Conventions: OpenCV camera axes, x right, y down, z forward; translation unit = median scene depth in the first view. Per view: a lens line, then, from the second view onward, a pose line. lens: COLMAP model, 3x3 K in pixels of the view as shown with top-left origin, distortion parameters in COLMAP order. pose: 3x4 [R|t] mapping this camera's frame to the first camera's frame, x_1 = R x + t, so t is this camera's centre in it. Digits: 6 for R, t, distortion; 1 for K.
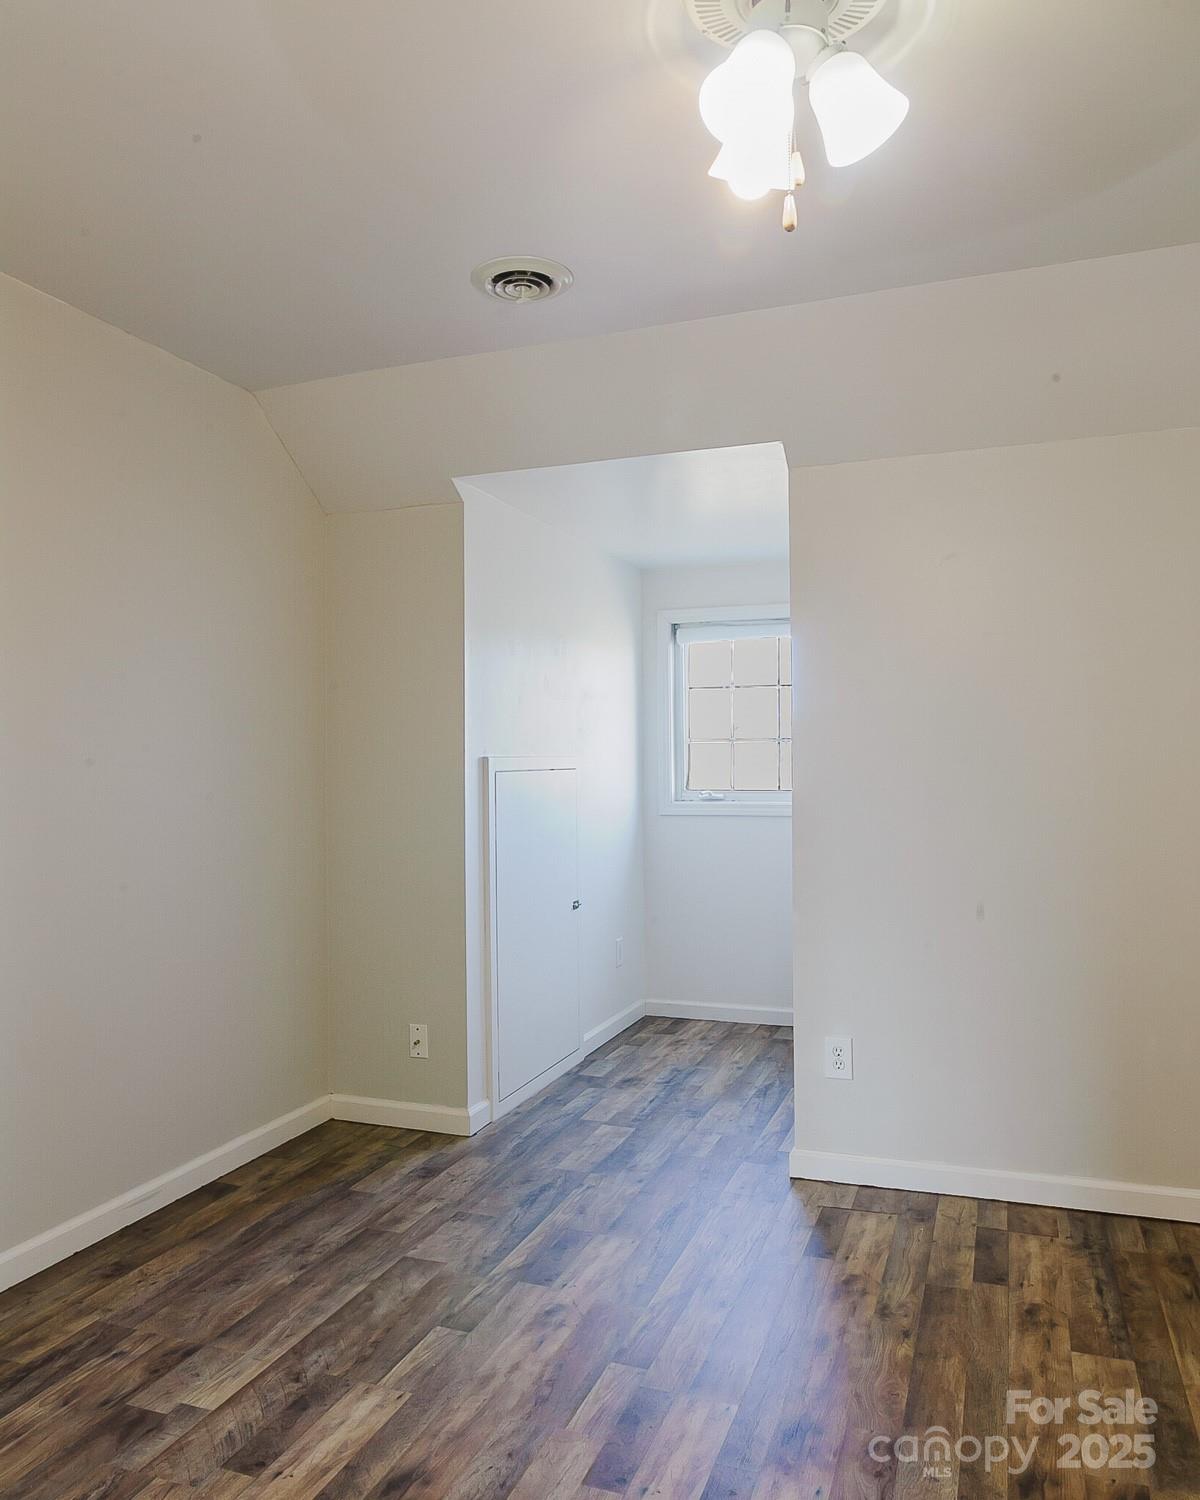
lens RADIAL K [[1090.1, 0, 600.0], [0, 1090.1, 750.0], [0, 0, 1]] dist [-0.022932, 0.004757]
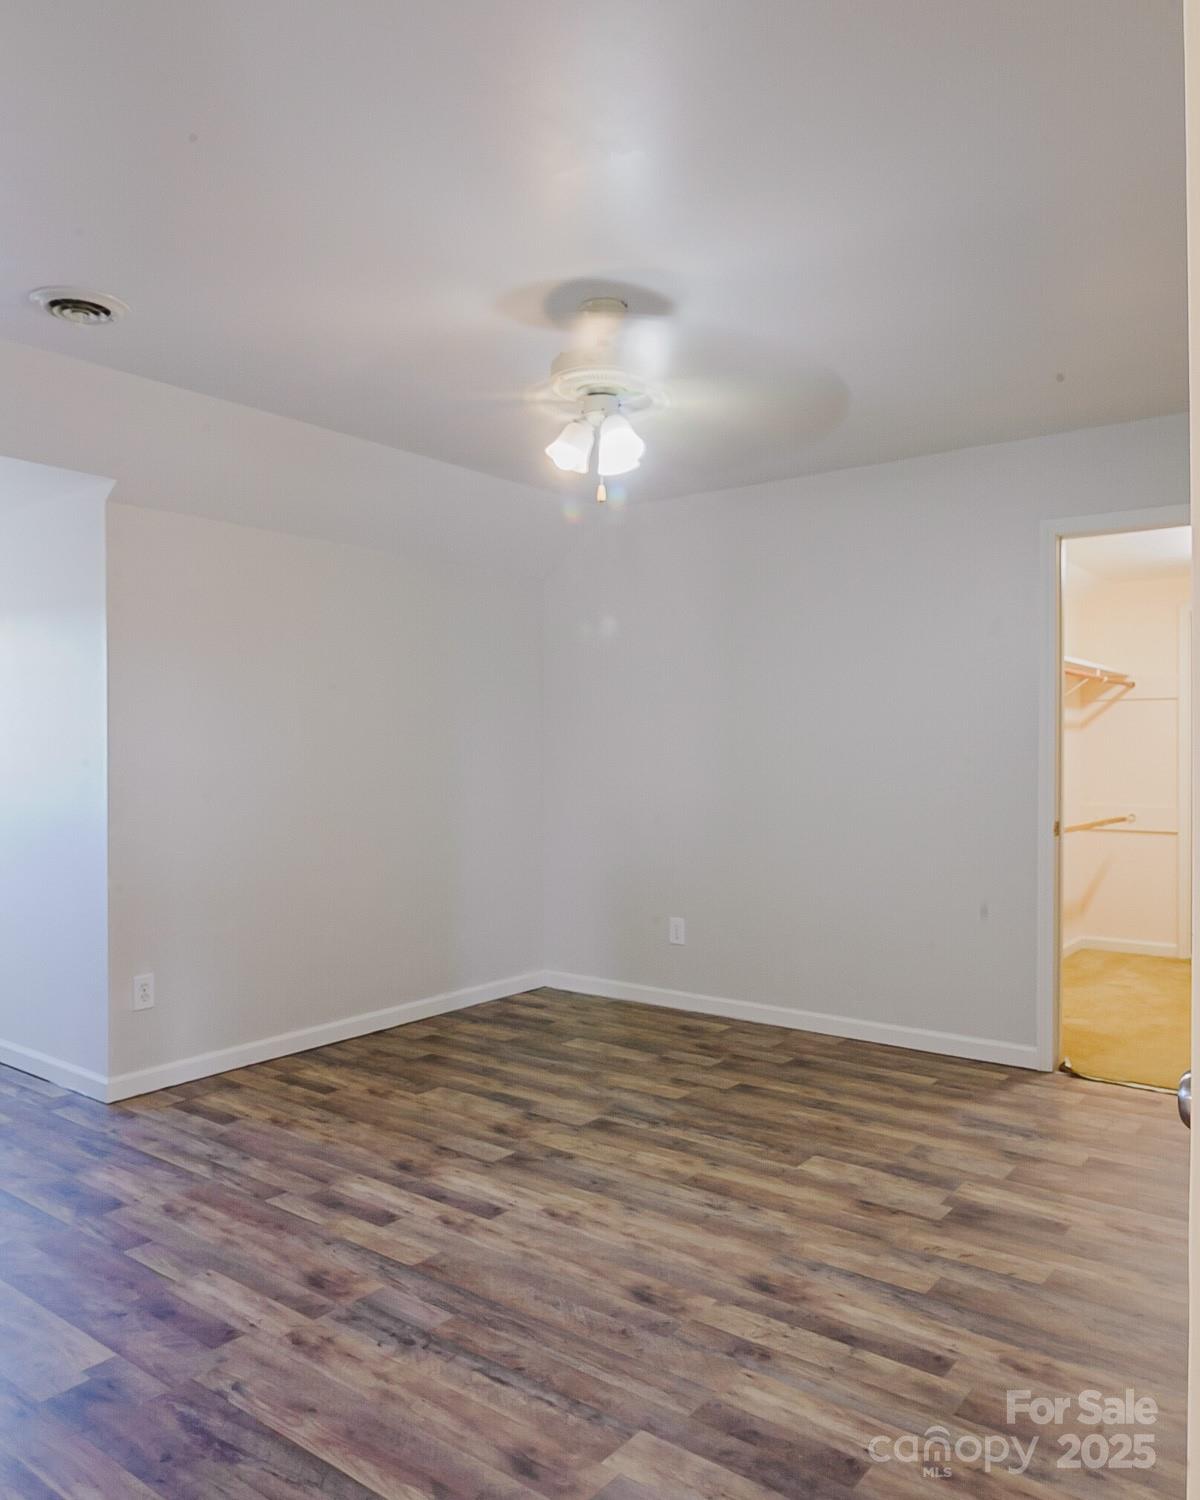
lens RADIAL K [[1090.1, 0, 600.0], [0, 1090.1, 750.0], [0, 0, 1]] dist [-0.022932, 0.004757]
pose [[0.296045, 0.007364, 0.955146, -1.046275], [-0.017119, 0.999851, -0.002402, 0.006623], [-0.955021, -0.015640, 0.296127, 0.200774]]
